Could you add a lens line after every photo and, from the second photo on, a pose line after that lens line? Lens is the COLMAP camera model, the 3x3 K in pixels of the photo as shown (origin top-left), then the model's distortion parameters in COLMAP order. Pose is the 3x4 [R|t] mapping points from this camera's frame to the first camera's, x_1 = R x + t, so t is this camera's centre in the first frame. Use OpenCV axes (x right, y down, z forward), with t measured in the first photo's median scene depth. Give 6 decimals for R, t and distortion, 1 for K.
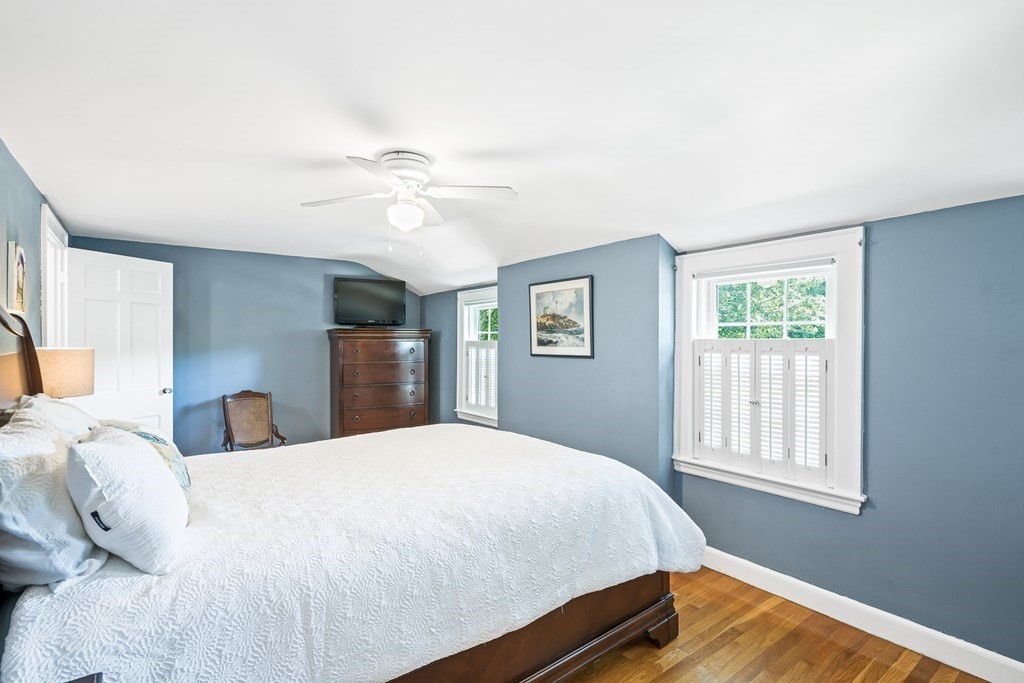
lens RADIAL K [[464.3, 0, 514.8], [0, 464.3, 348.0], [0, 0, 1]] dist [-0.000563, -0.000055]
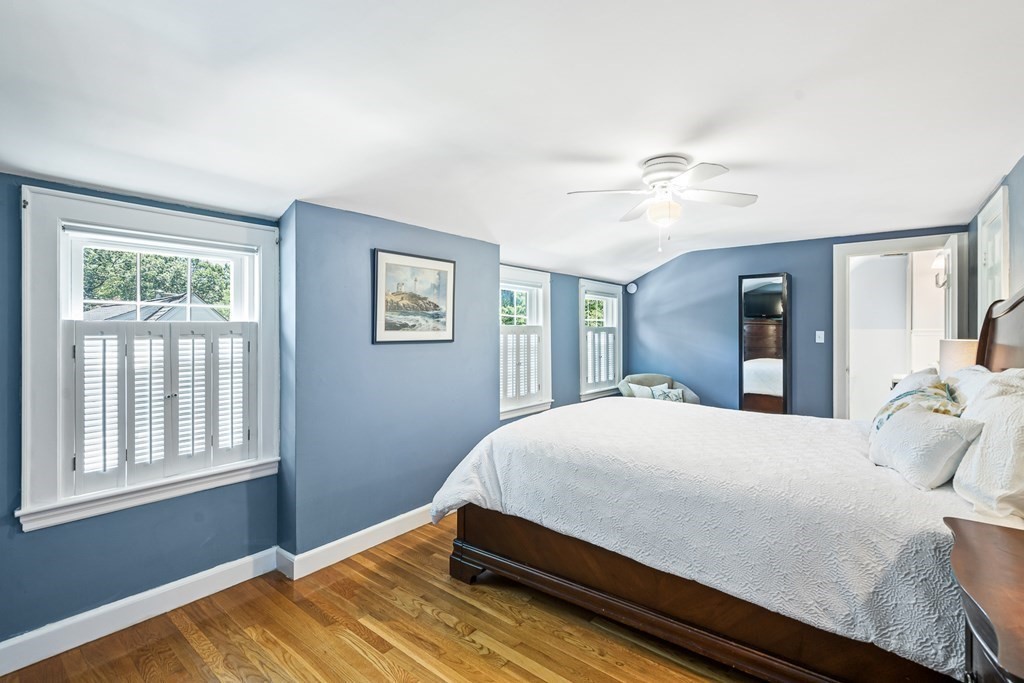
lens RADIAL K [[468.7, 0, 505.2], [0, 468.7, 337.4], [0, 0, 1]] dist [-0.001785, 0.001516]
pose [[-0.221825, -0.021088, 0.974858, -0.806072], [0.004629, 0.999732, 0.022680, -0.010286], [-0.975076, 0.009543, -0.221668, 1.029986]]
